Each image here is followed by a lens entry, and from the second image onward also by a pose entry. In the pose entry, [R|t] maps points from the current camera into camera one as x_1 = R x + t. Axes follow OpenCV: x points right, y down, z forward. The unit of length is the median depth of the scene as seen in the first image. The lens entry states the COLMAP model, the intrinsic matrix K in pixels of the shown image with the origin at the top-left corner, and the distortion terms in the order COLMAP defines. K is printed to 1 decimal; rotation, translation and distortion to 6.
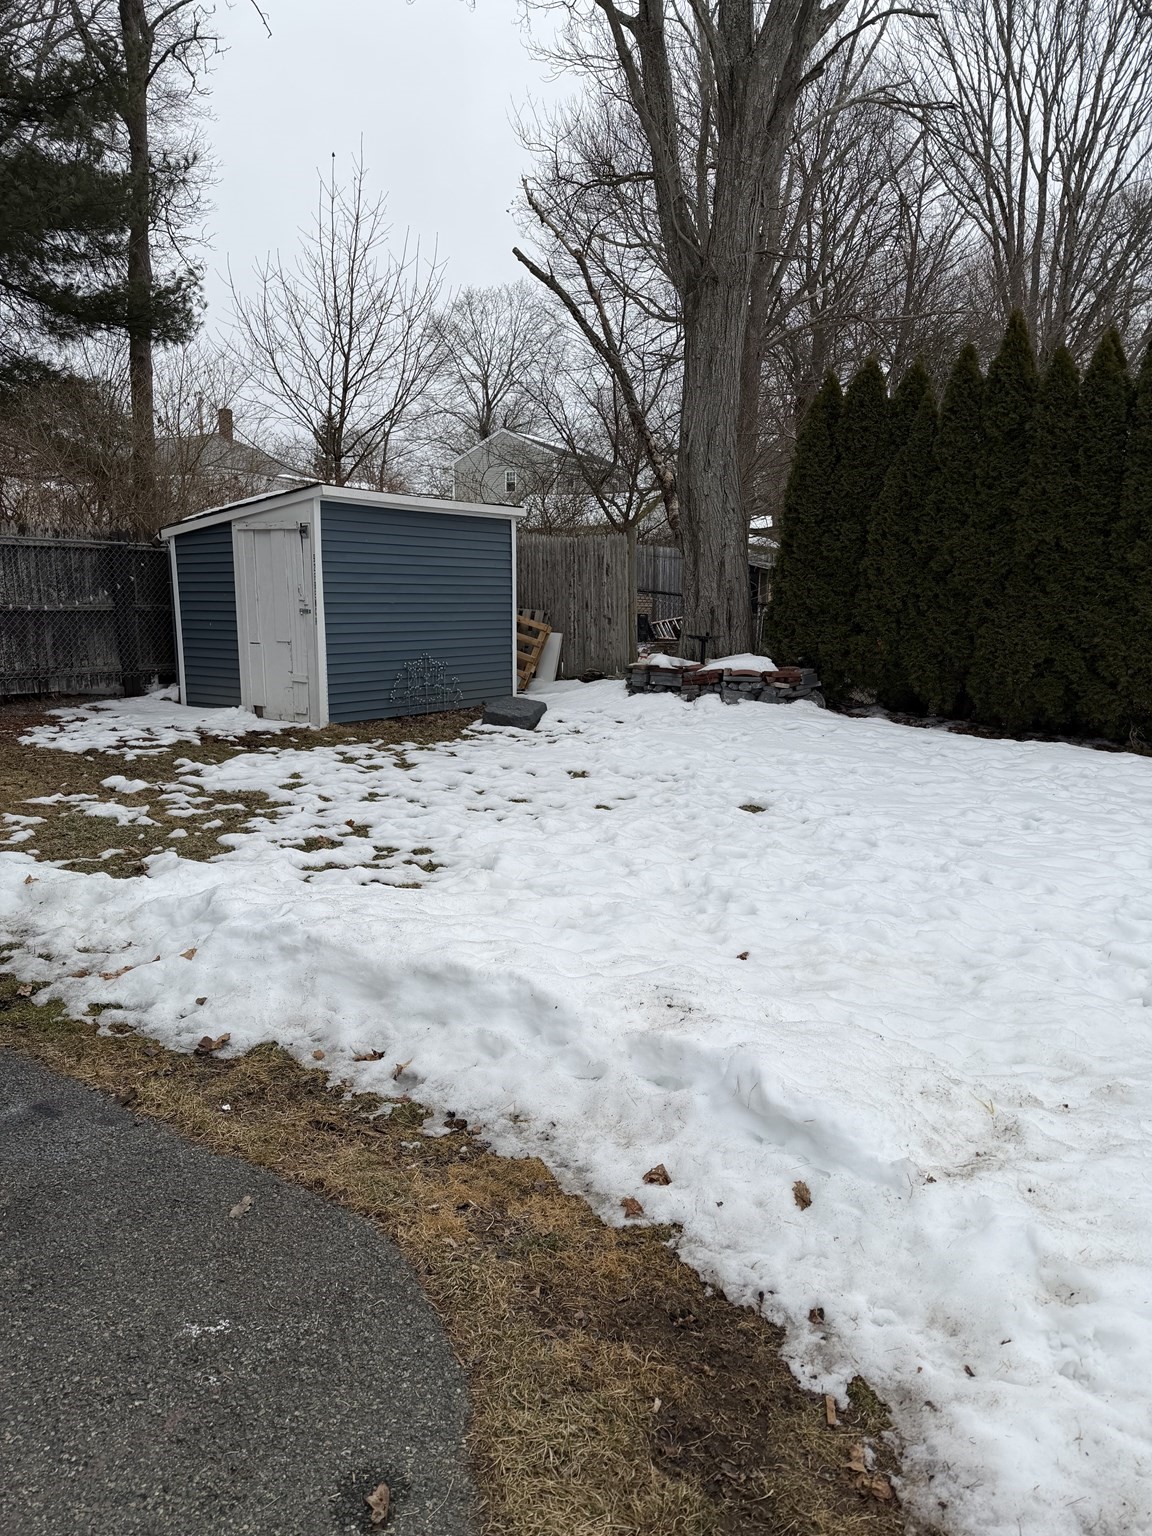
lens RADIAL K [[1083.6, 0, 578.8], [0, 1083.6, 774.4], [0, 0, 1]] dist [0.063456, -0.069939]
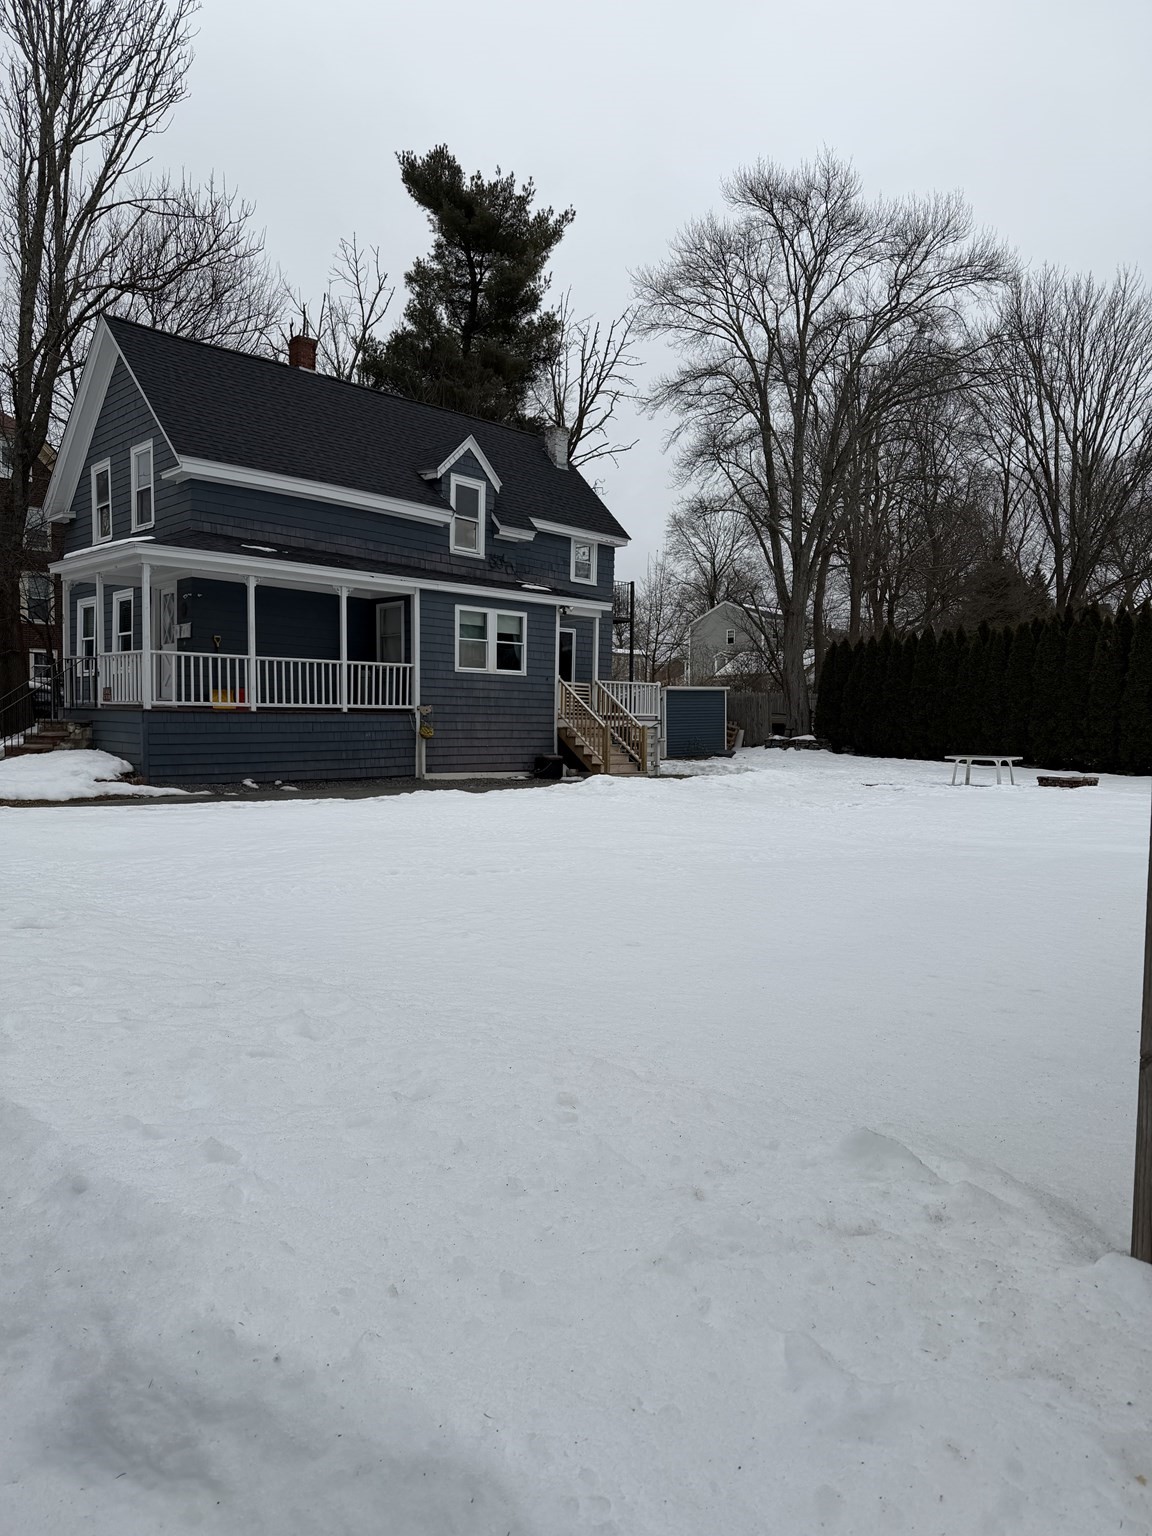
lens RADIAL K [[1083.6, 0, 571.4], [0, 1083.6, 770.1], [0, 0, 1]] dist [0.063456, -0.069939]
pose [[0.978042, 0.002014, -0.208397, 0.142679], [-0.026992, 0.992755, -0.117086, 0.331377], [0.206652, 0.120140, 0.971011, -1.888098]]
